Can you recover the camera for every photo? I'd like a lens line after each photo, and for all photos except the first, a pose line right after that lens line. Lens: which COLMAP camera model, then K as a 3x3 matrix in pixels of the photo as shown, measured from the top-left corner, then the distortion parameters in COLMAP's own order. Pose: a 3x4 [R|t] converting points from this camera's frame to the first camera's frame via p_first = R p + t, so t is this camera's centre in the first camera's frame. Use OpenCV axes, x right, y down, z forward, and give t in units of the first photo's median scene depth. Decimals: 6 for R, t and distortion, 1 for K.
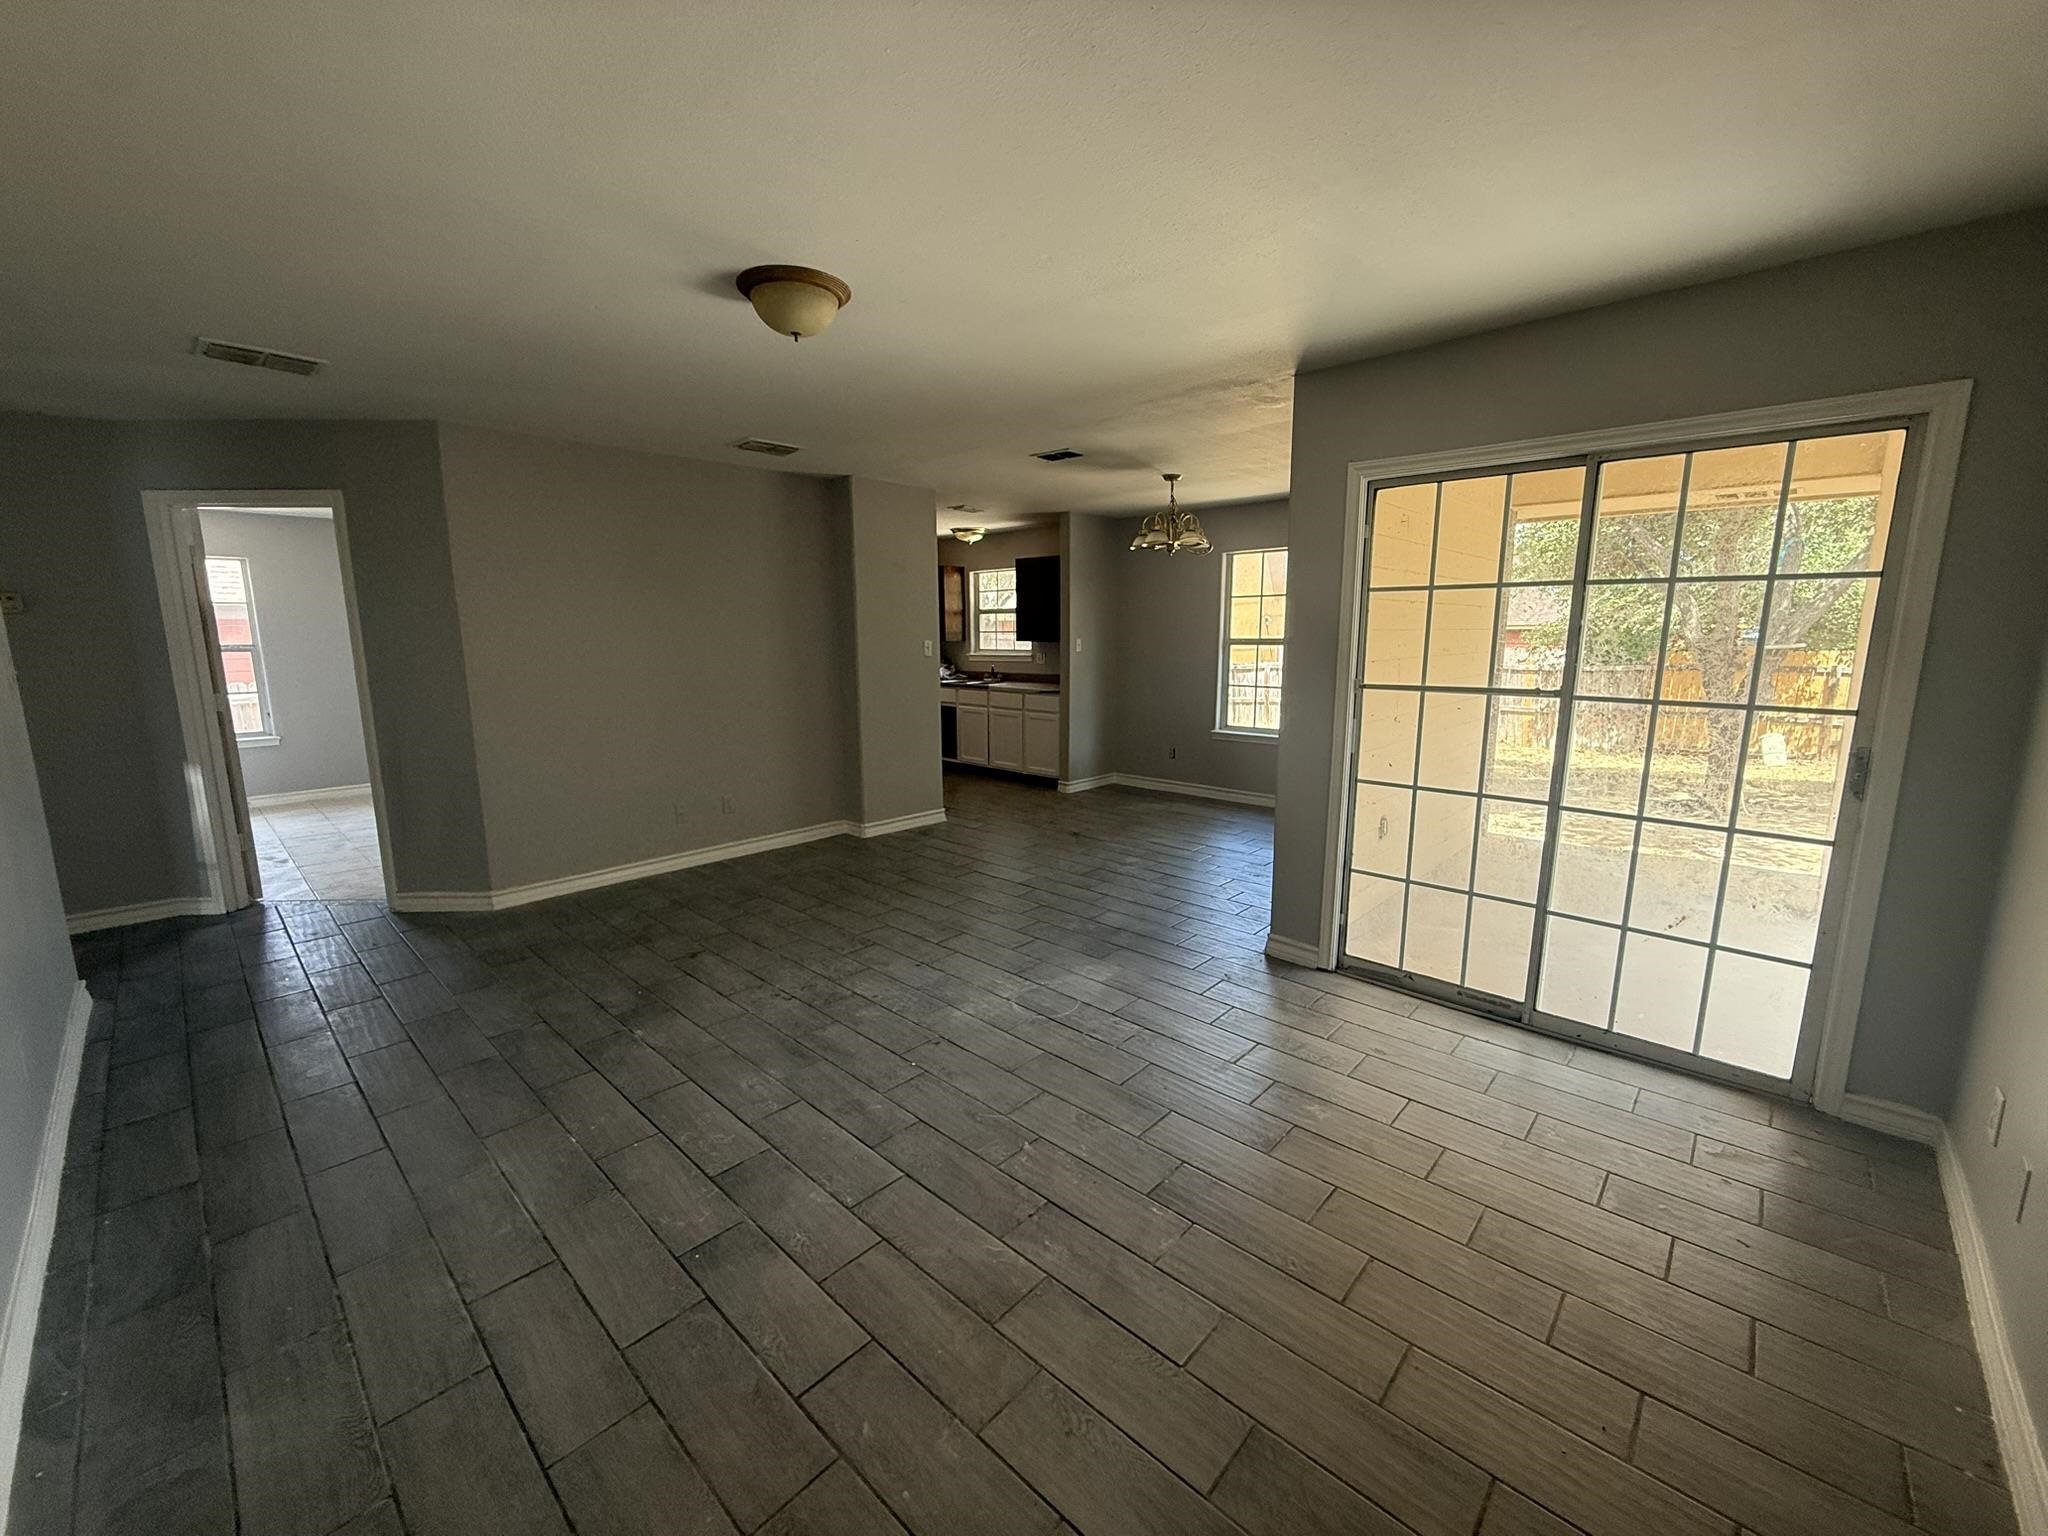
lens RADIAL K [[812.5, 0, 1018.0], [0, 812.5, 770.3], [0, 0, 1]] dist [-0.001365, 0.000101]
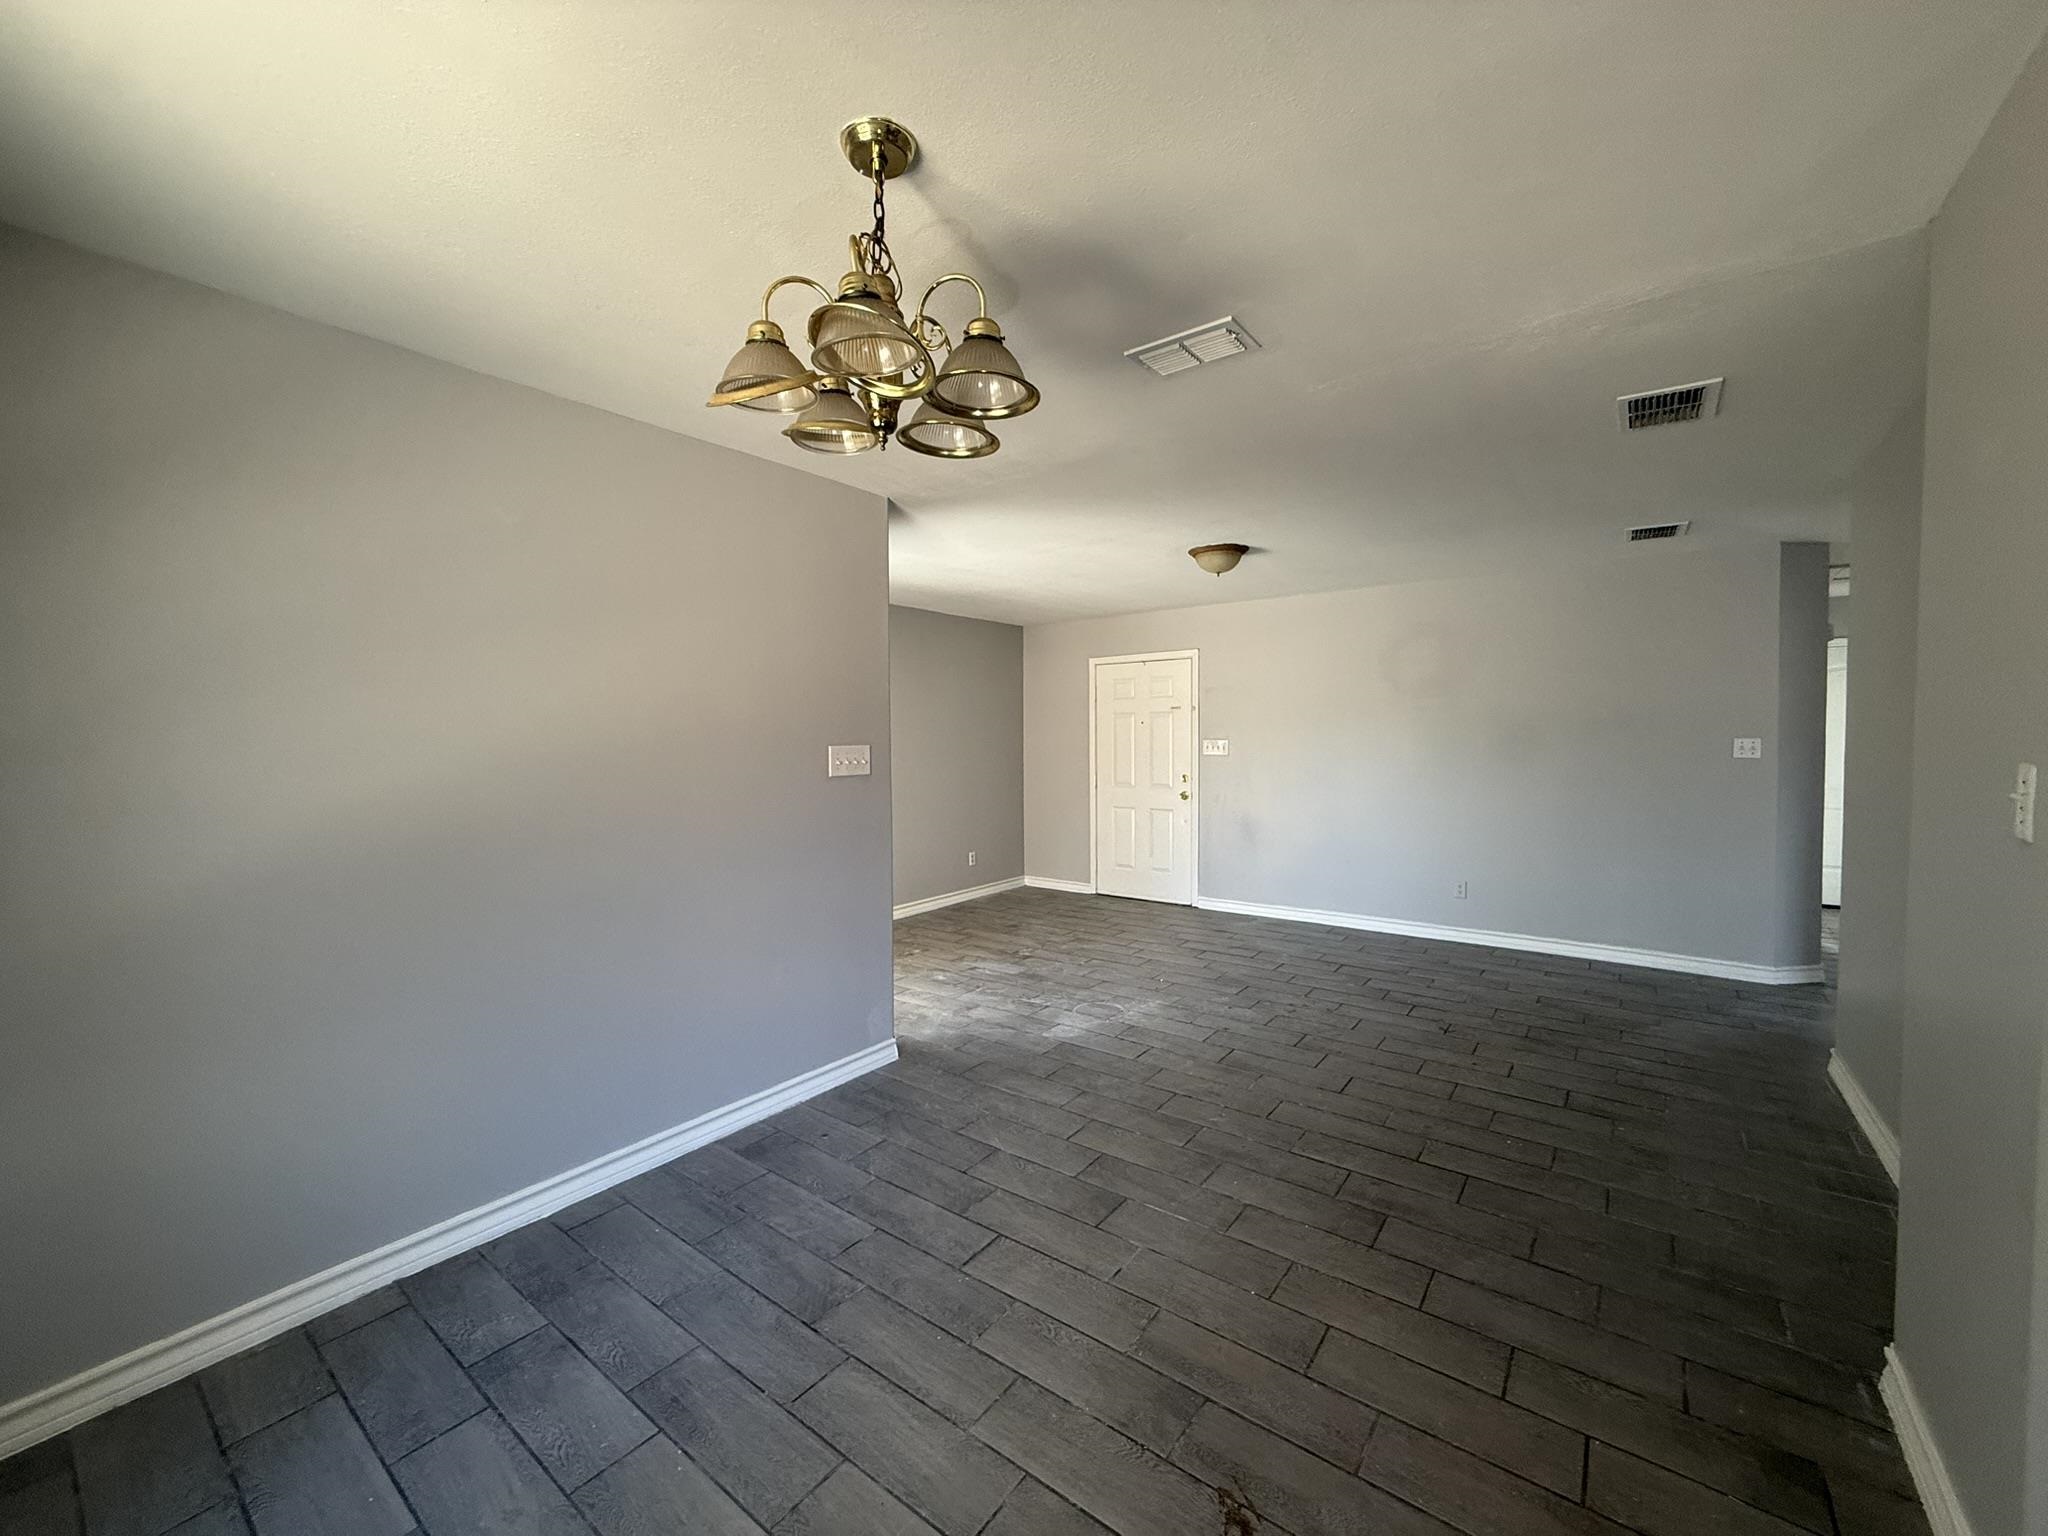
lens RADIAL K [[812.5, 0, 1016.9], [0, 812.5, 762.7], [0, 0, 1]] dist [-0.001365, 0.000101]
pose [[-0.994671, 0.017228, -0.101647, 0.192501], [-0.003604, 0.979525, 0.201290, -0.243599], [0.103033, 0.200584, -0.974243, 1.430987]]
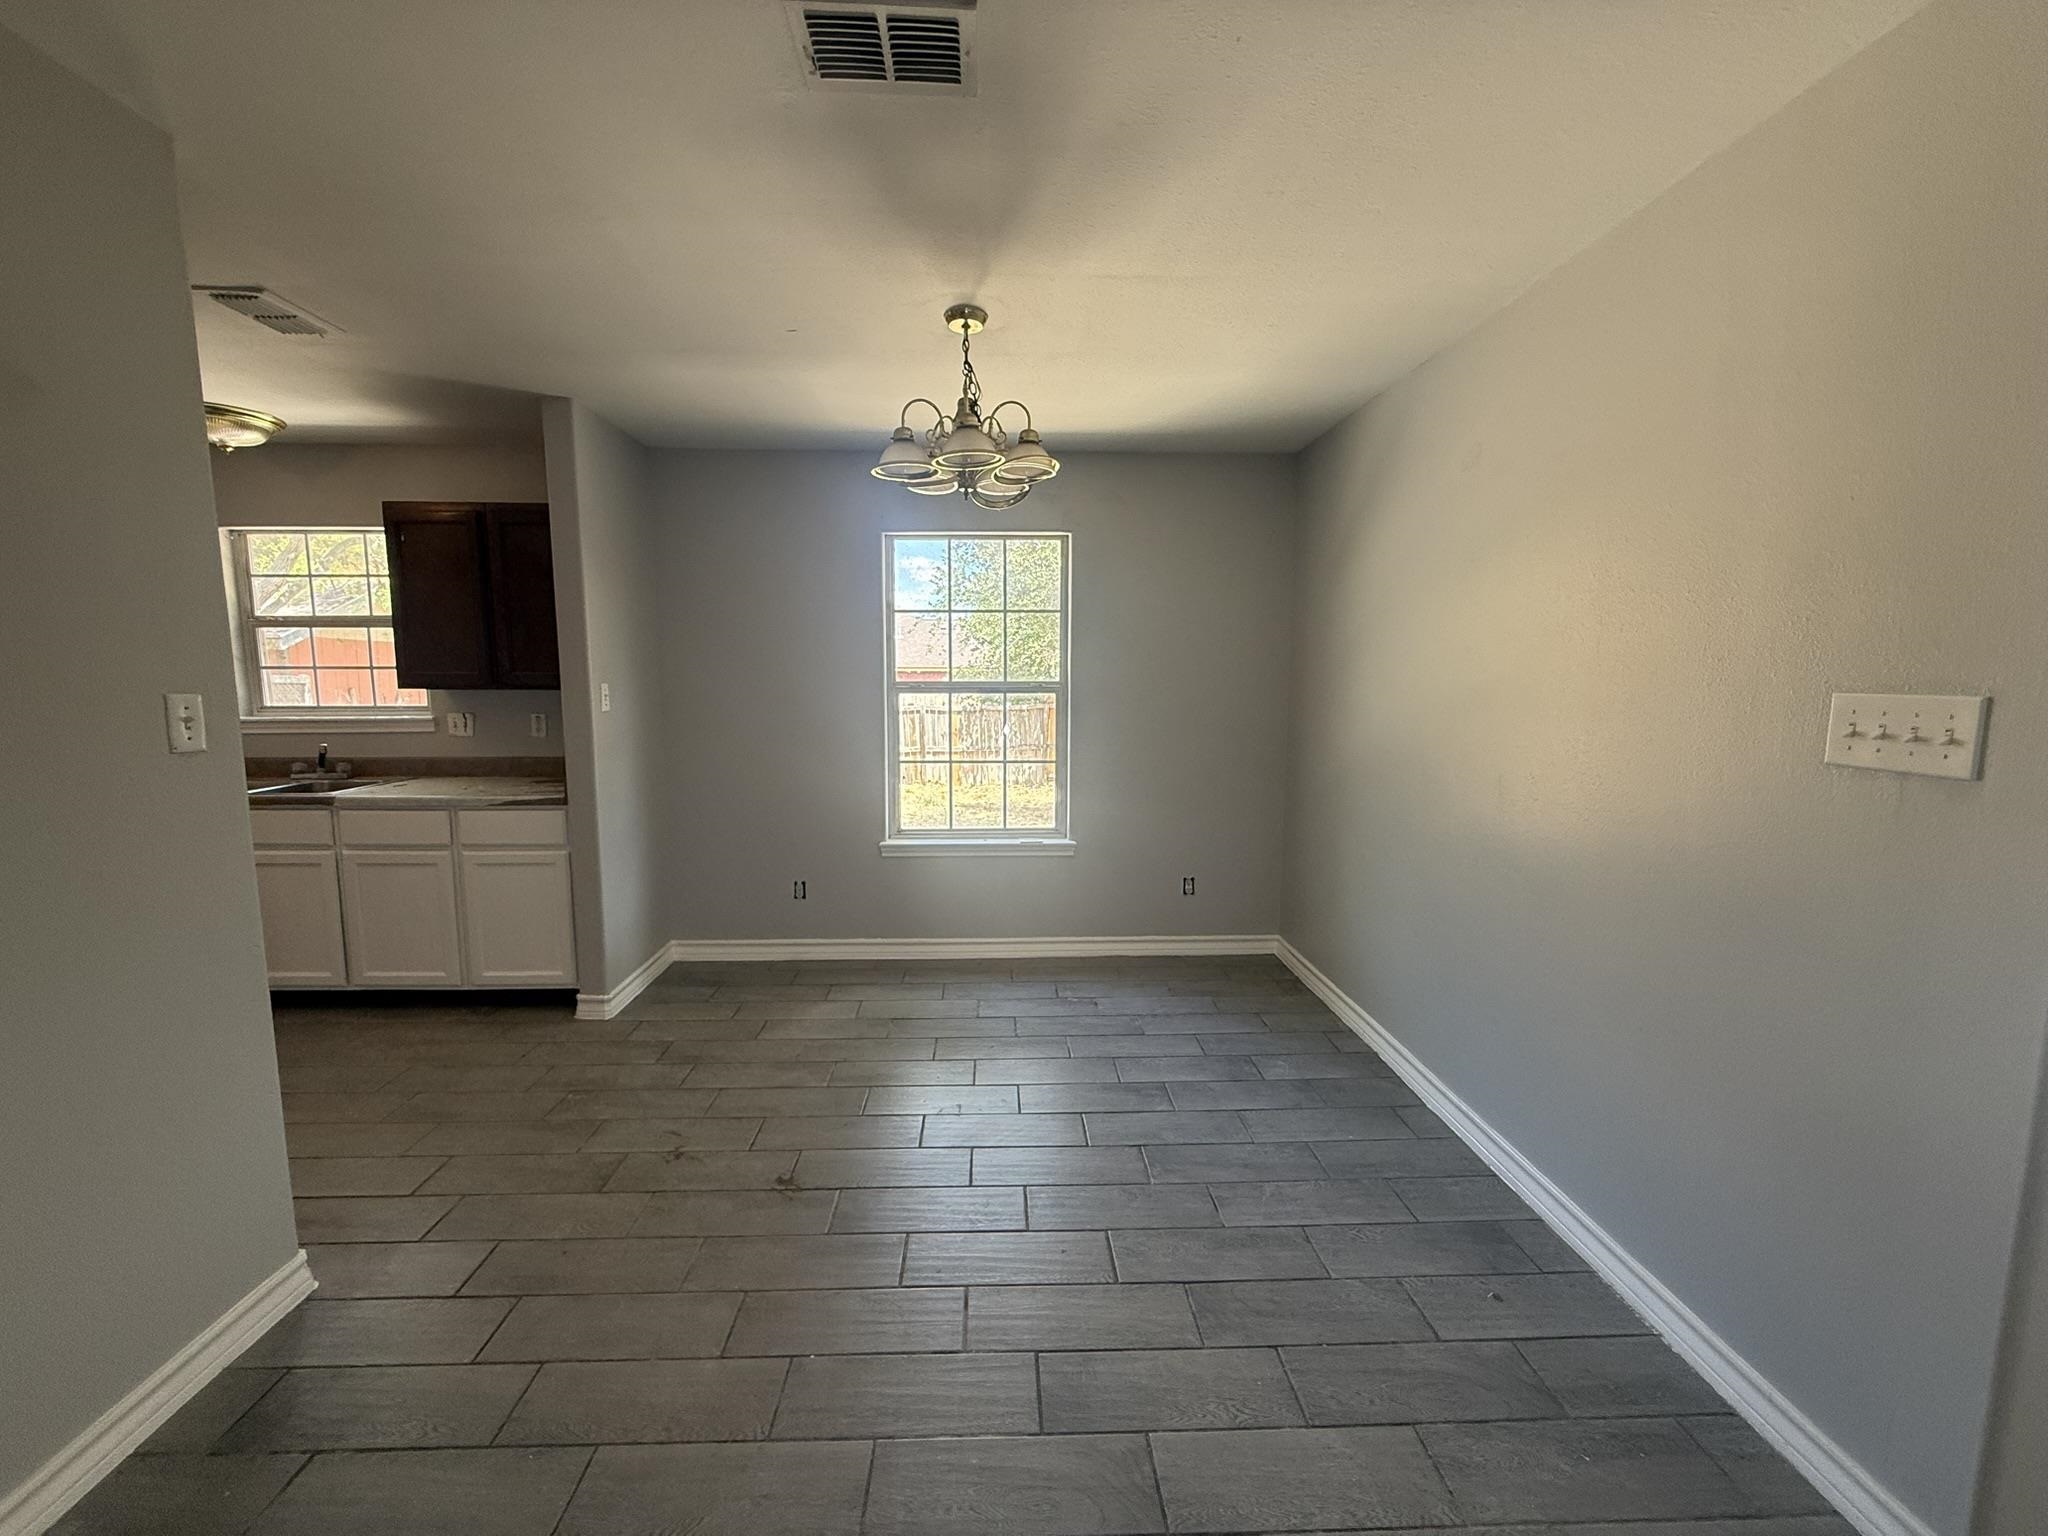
lens RADIAL K [[812.5, 0, 1019.9], [0, 812.5, 771.3], [0, 0, 1]] dist [-0.001365, 0.000101]
pose [[0.706418, -0.079074, 0.703365, -0.129588], [0.113877, 0.993491, -0.002681, -0.125040], [-0.698575, 0.081990, 0.710824, 0.757019]]
